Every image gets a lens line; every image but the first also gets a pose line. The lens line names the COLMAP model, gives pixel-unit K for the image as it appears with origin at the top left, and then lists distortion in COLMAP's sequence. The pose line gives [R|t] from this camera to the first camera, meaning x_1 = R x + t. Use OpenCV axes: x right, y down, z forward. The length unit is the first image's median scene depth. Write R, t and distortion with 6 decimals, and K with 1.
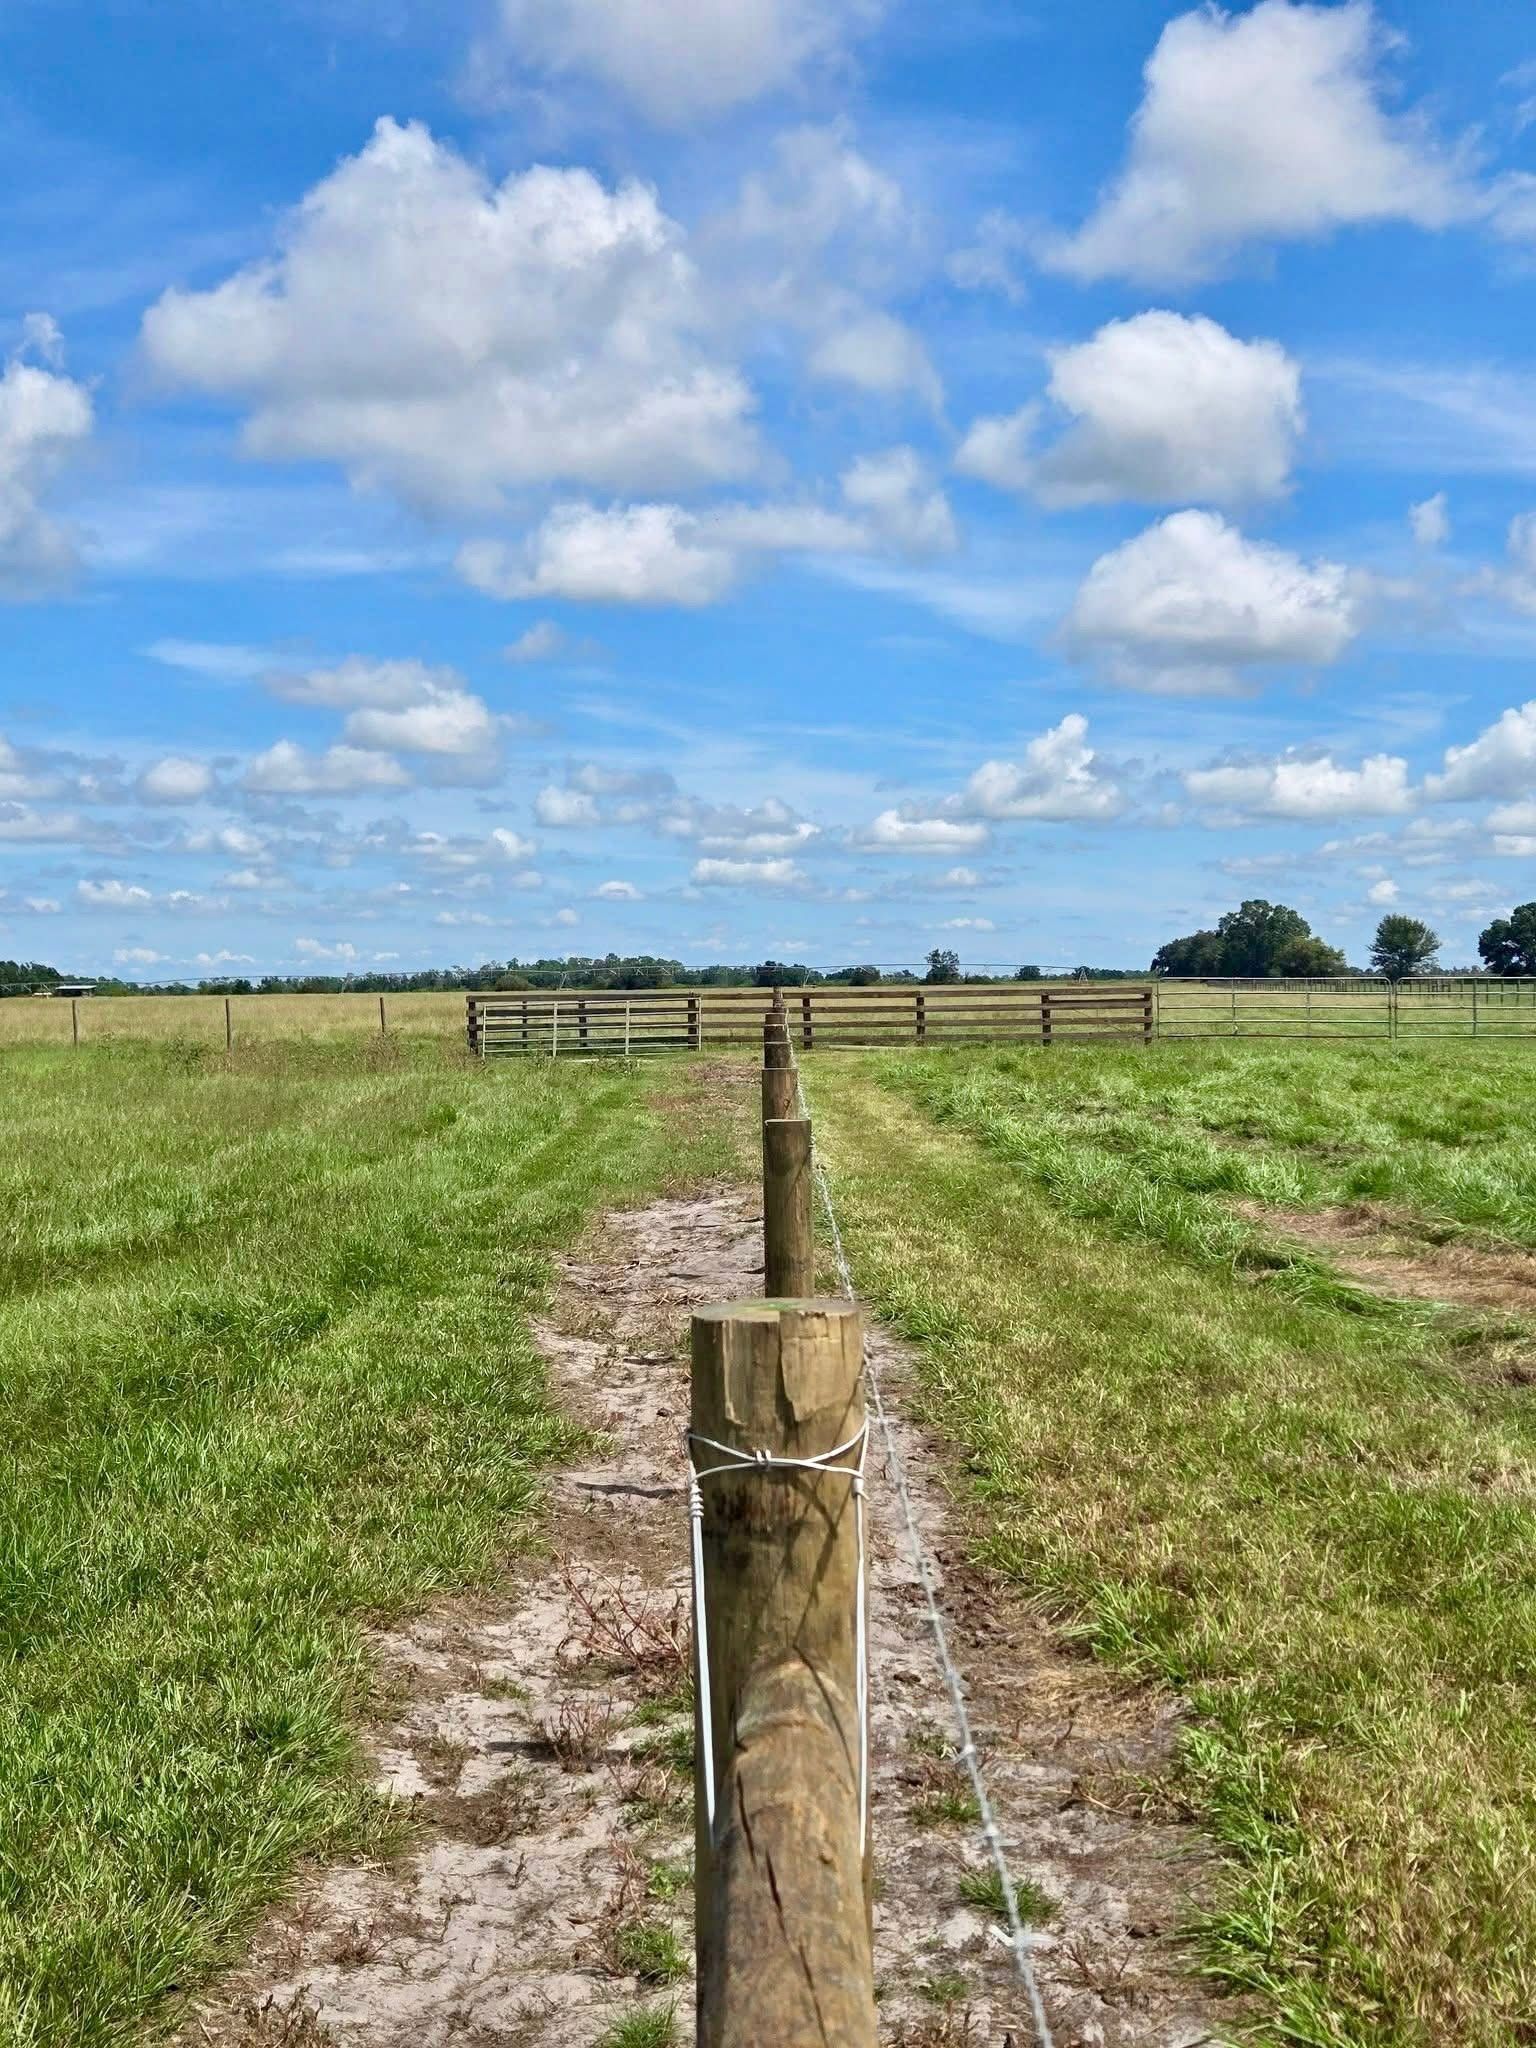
lens RADIAL K [[2961.9, 0, 764.6], [0, 2961.9, 1019.8], [0, 0, 1]] dist [0.110274, 0.000000]
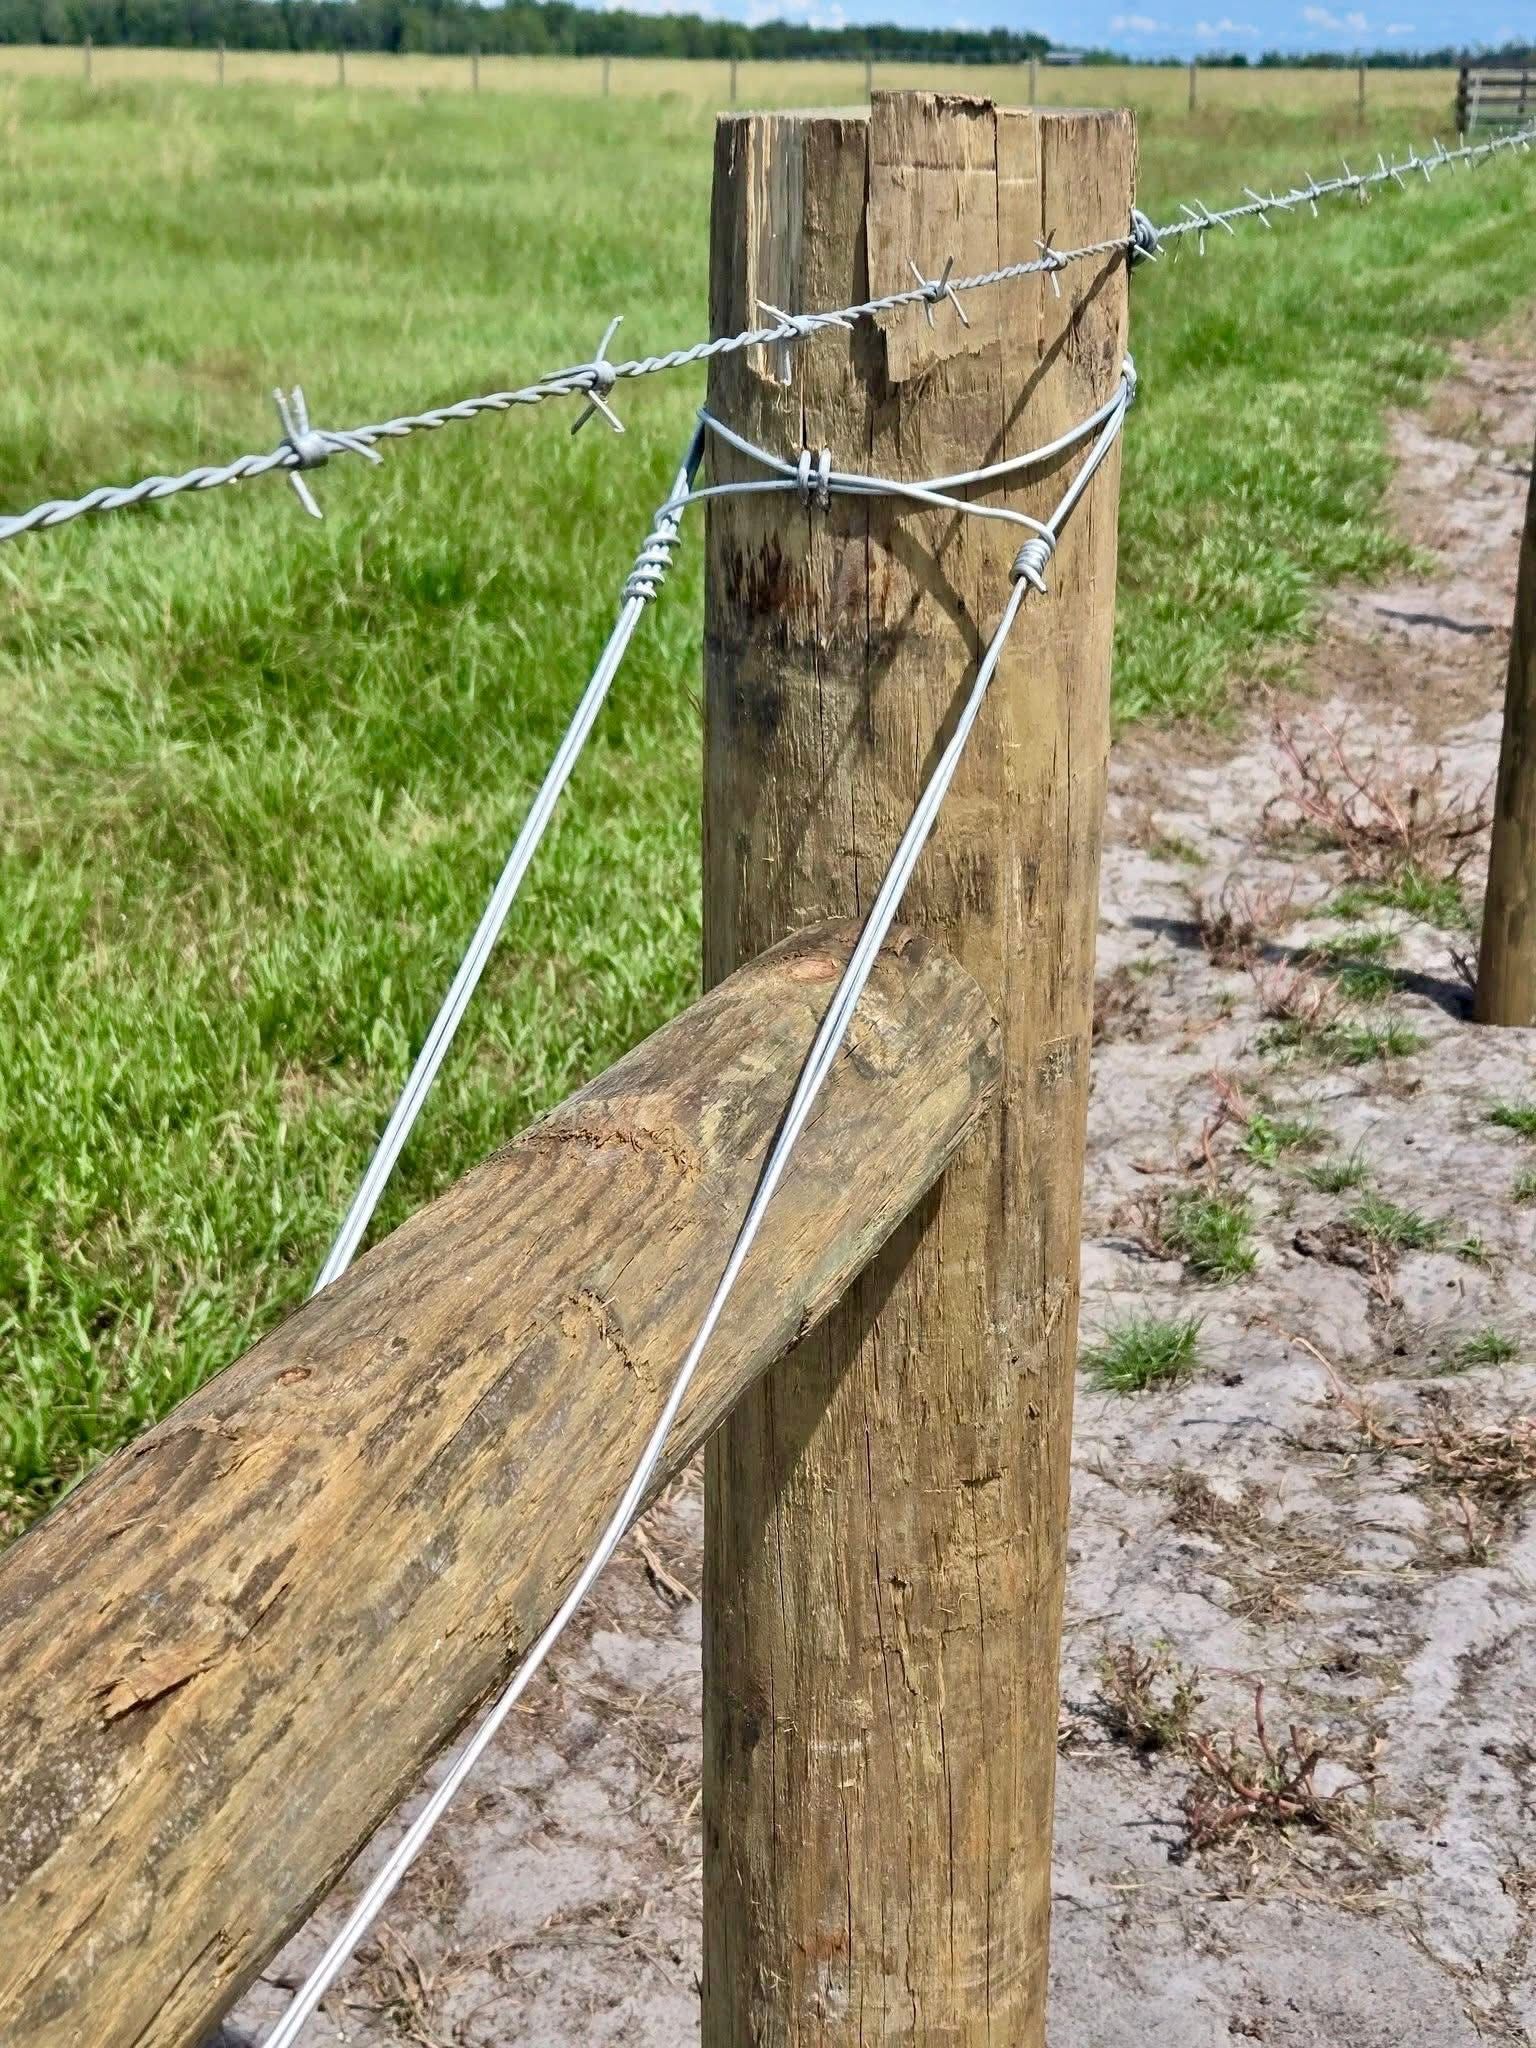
lens RADIAL K [[2961.9, 0, 768.8], [0, 2961.9, 1030.6], [0, 0, 1]] dist [0.110274, 0.000000]
pose [[0.945932, 0.131163, -0.296664, 0.052088], [-0.038485, 0.953519, 0.298865, 0.040998], [0.322075, -0.271289, 0.907012, 0.250277]]
